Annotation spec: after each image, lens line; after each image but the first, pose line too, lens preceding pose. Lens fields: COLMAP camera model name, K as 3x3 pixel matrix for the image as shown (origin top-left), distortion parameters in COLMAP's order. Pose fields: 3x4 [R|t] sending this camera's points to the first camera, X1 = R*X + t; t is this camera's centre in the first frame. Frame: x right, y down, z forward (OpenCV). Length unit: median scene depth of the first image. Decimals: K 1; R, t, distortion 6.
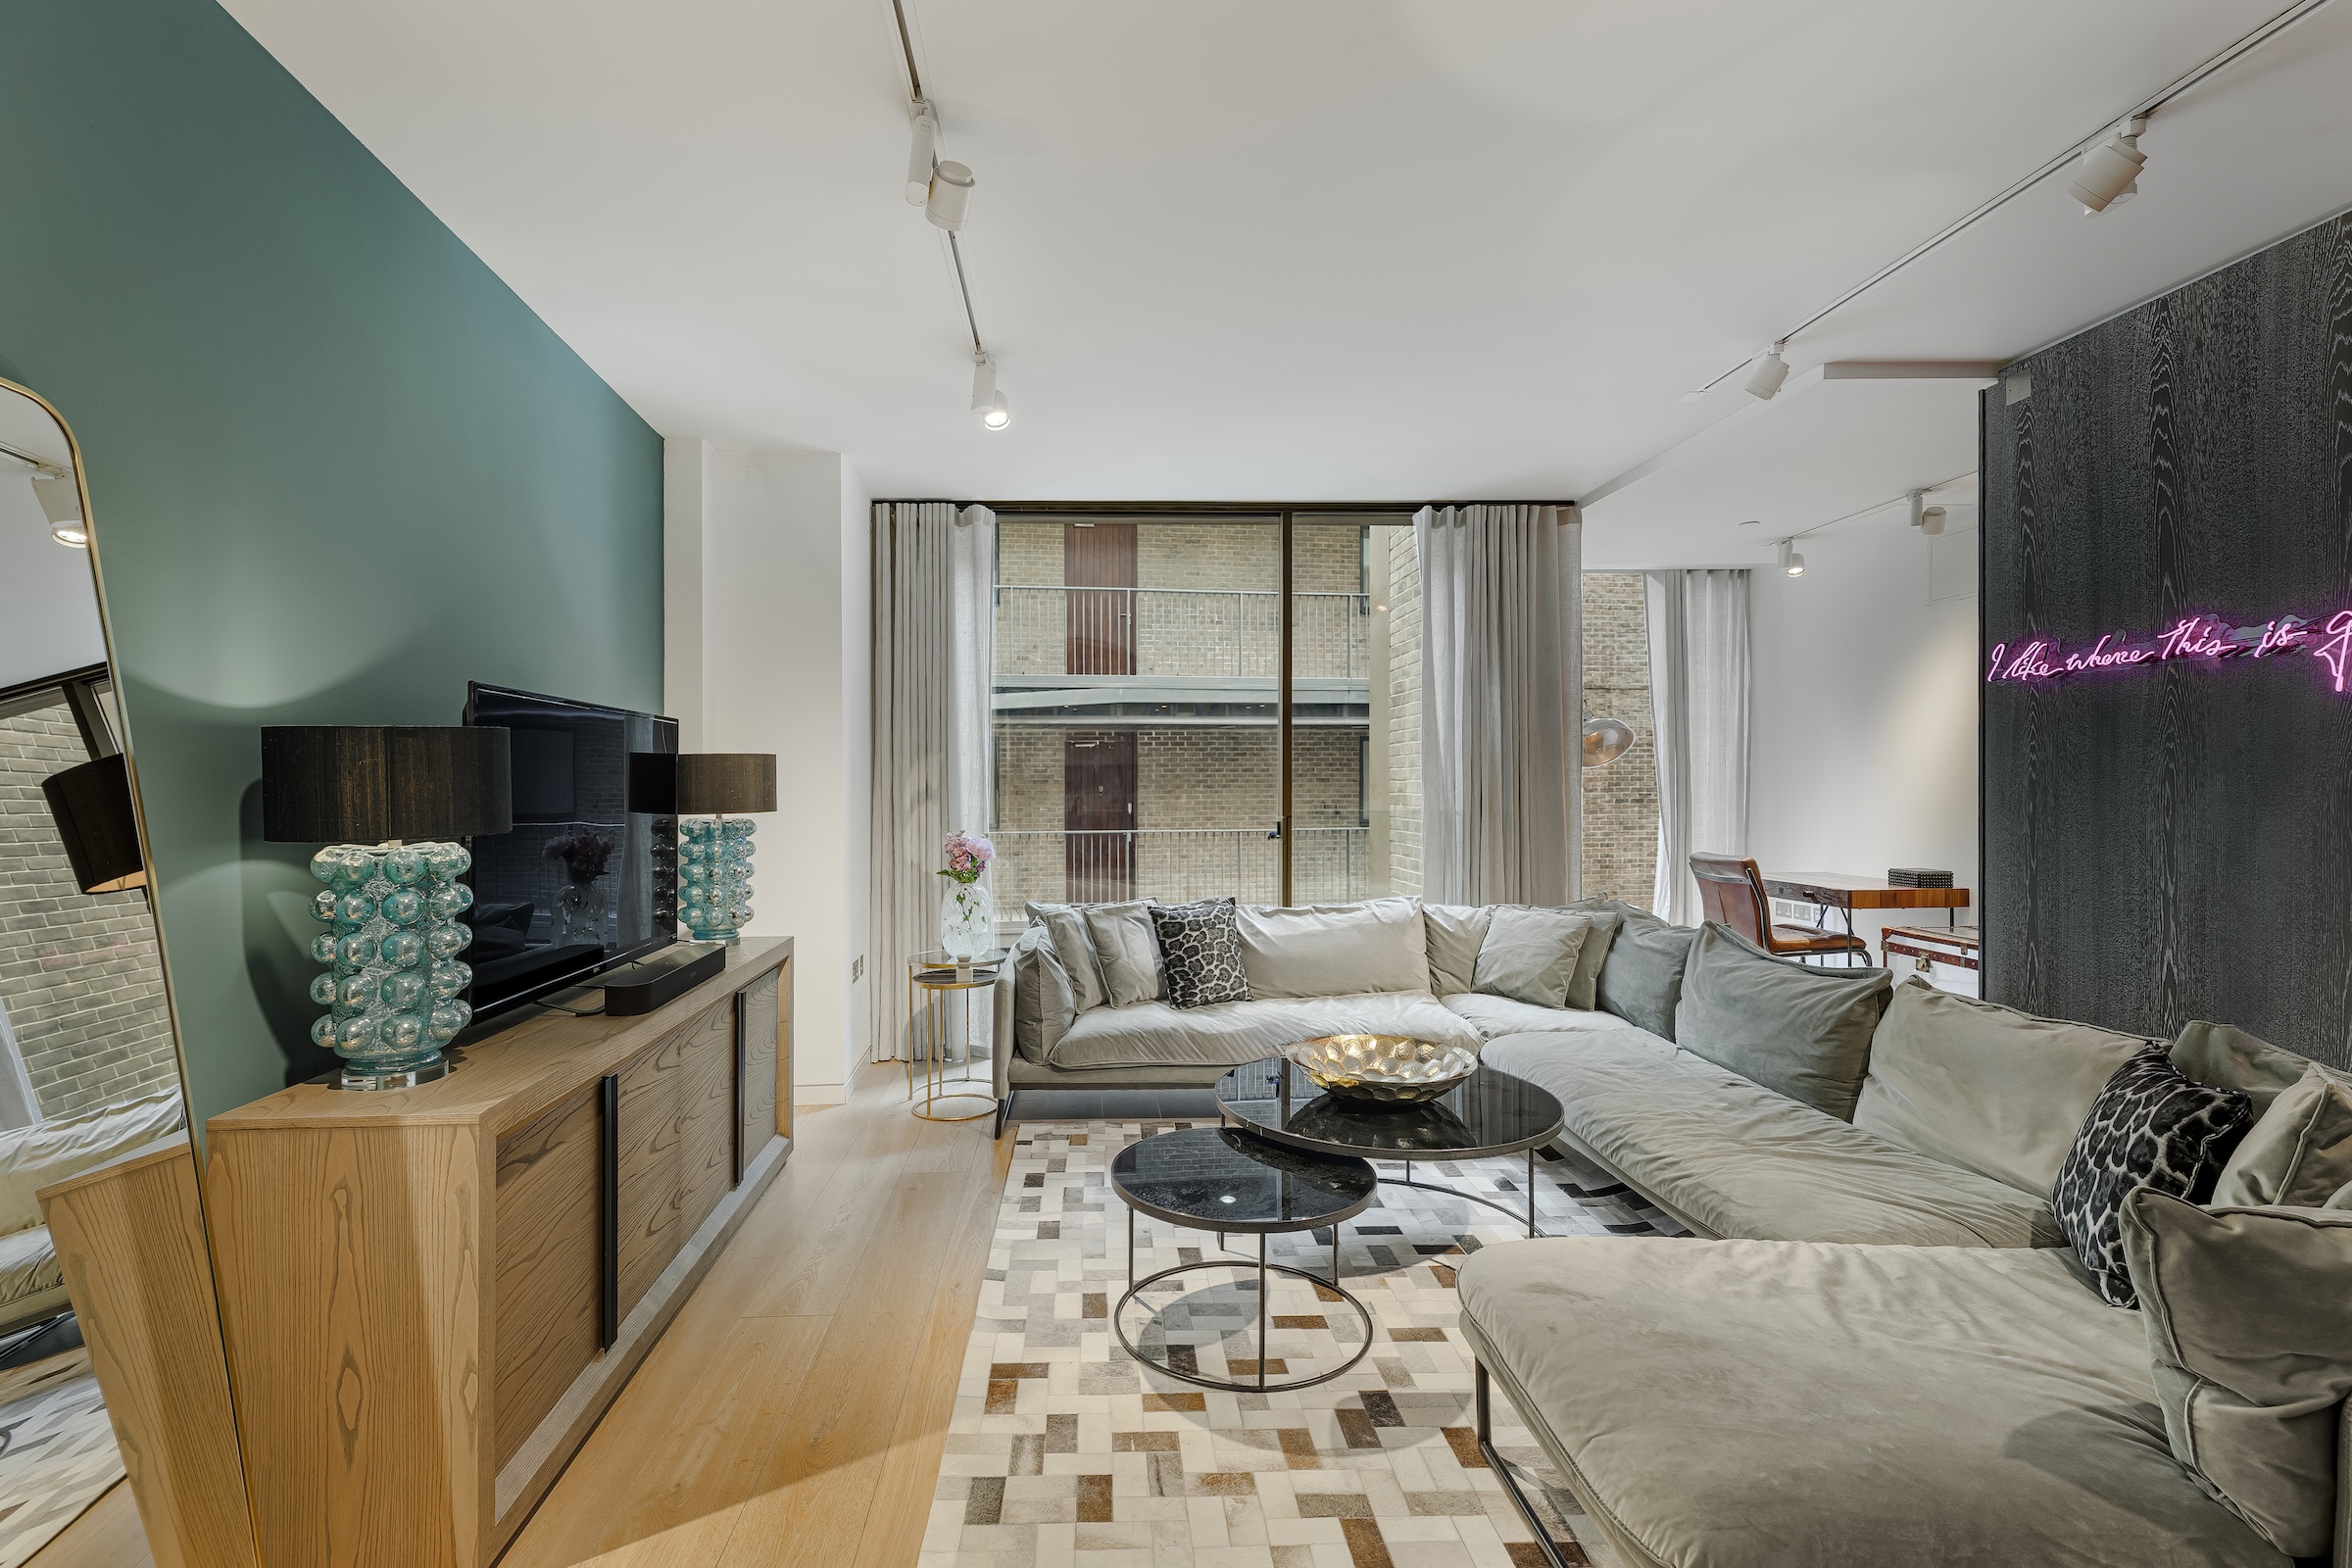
lens RADIAL K [[1083.5, 0, 1103.2], [0, 1083.5, 789.6], [0, 0, 1]] dist [0.011442, -0.000233]
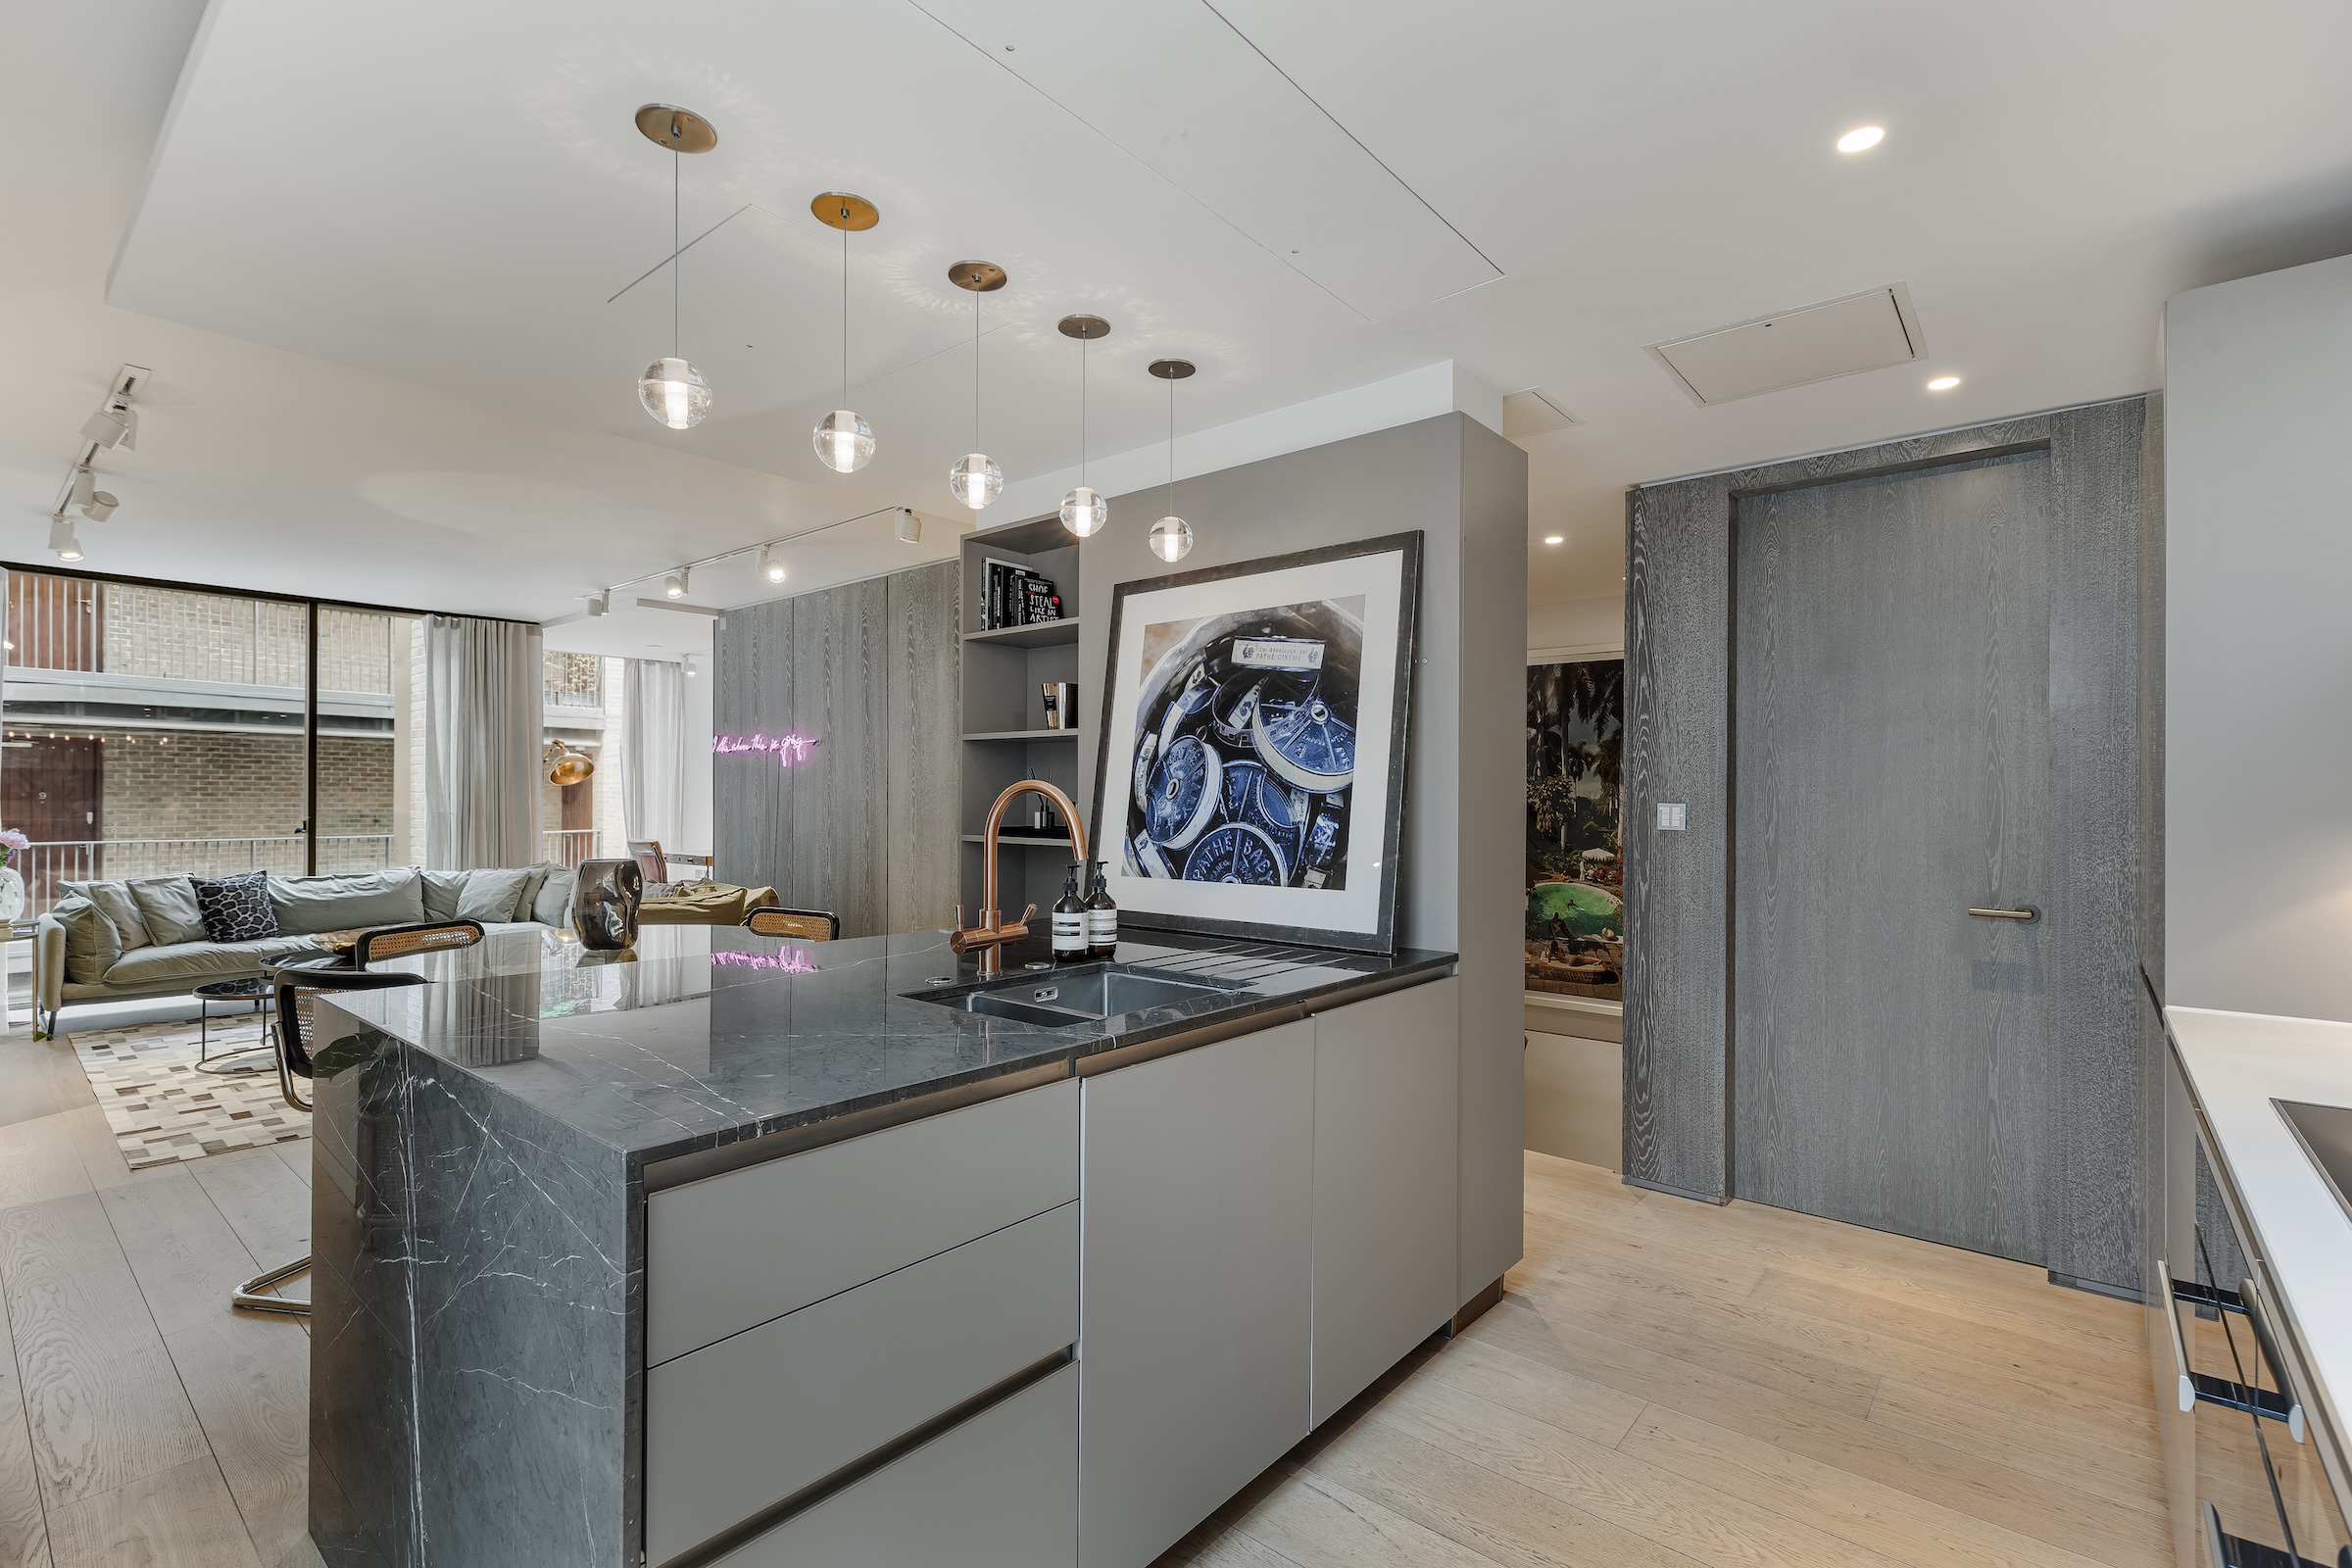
lens RADIAL K [[1083.5, 0, 1179.7], [0, 1083.5, 804.8], [0, 0, 1]] dist [0.011442, -0.000233]
pose [[0.668447, 0.005741, 0.743738, -0.176980], [-0.007657, 0.999970, -0.000837, 0.002896], [-0.743720, -0.005136, 0.668471, -1.055000]]
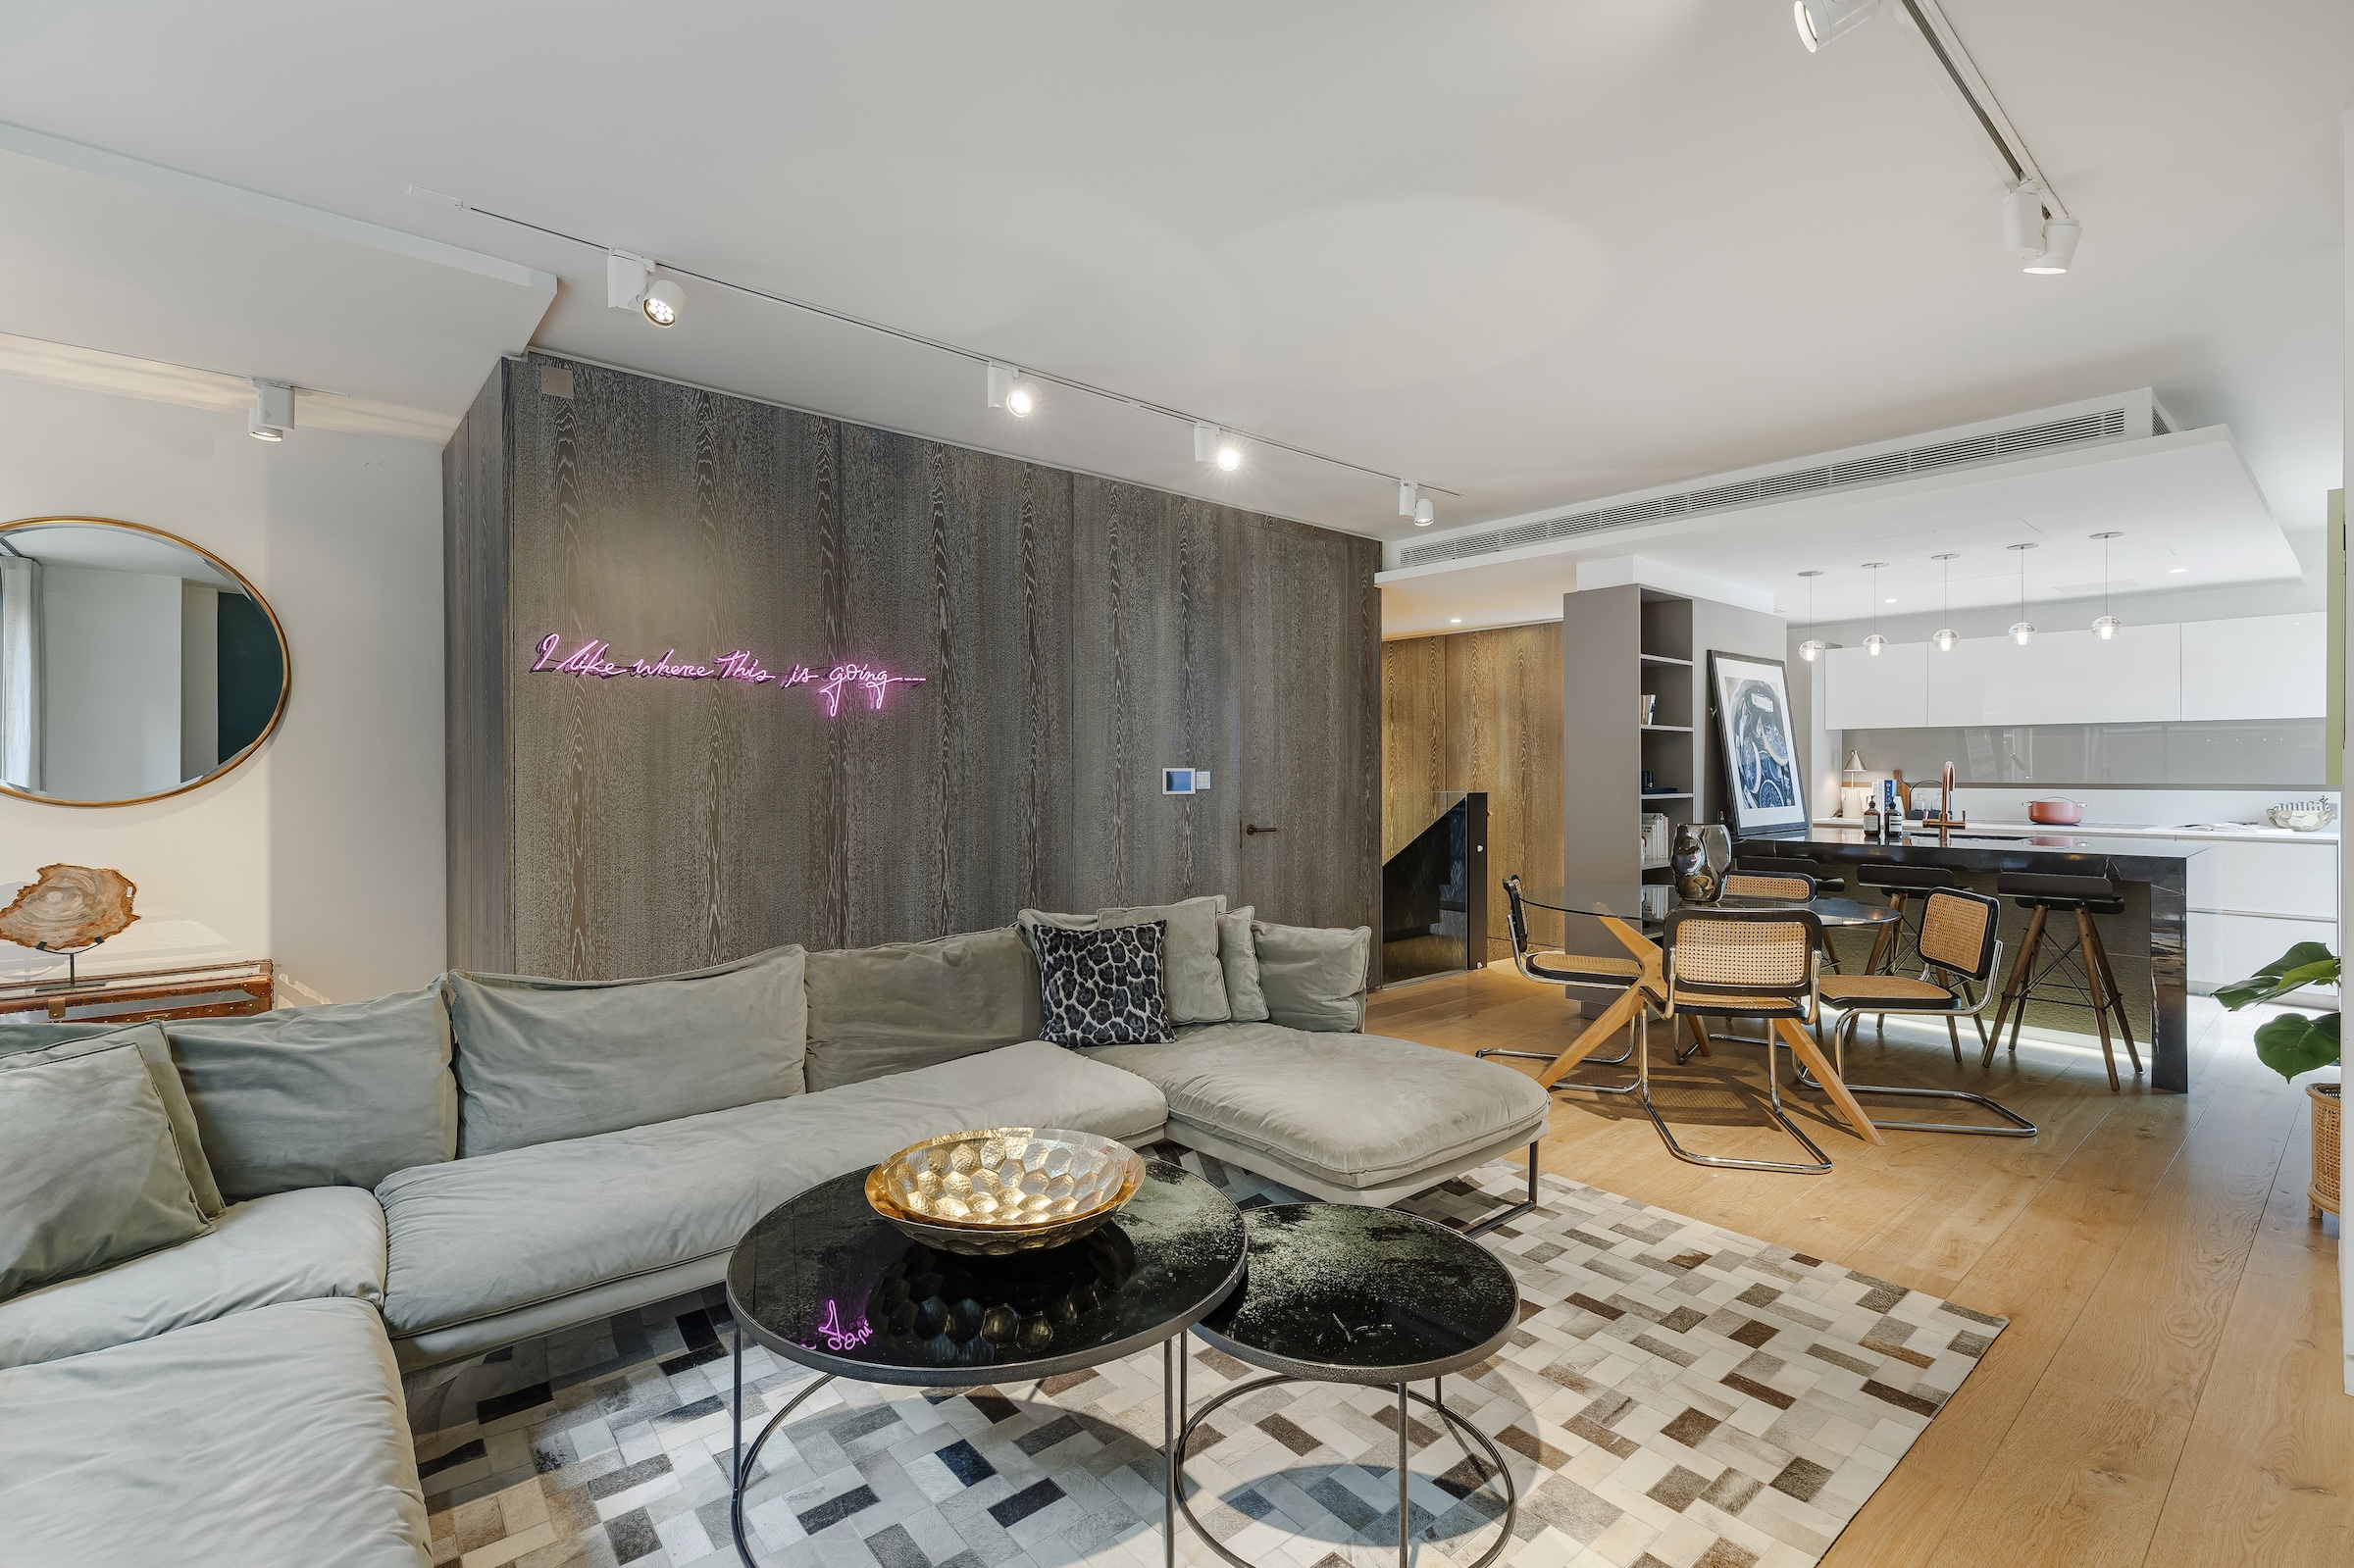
lens RADIAL K [[1084.3, 0, 1164.7], [0, 1084.3, 773.7], [0, 0, 1]] dist [0.011442, -0.000233]
pose [[-0.639424, 0.001644, 0.768853, -0.258727], [0.006279, 0.999976, 0.003084, -0.005065], [-0.768829, 0.006800, -0.639419, 1.061673]]
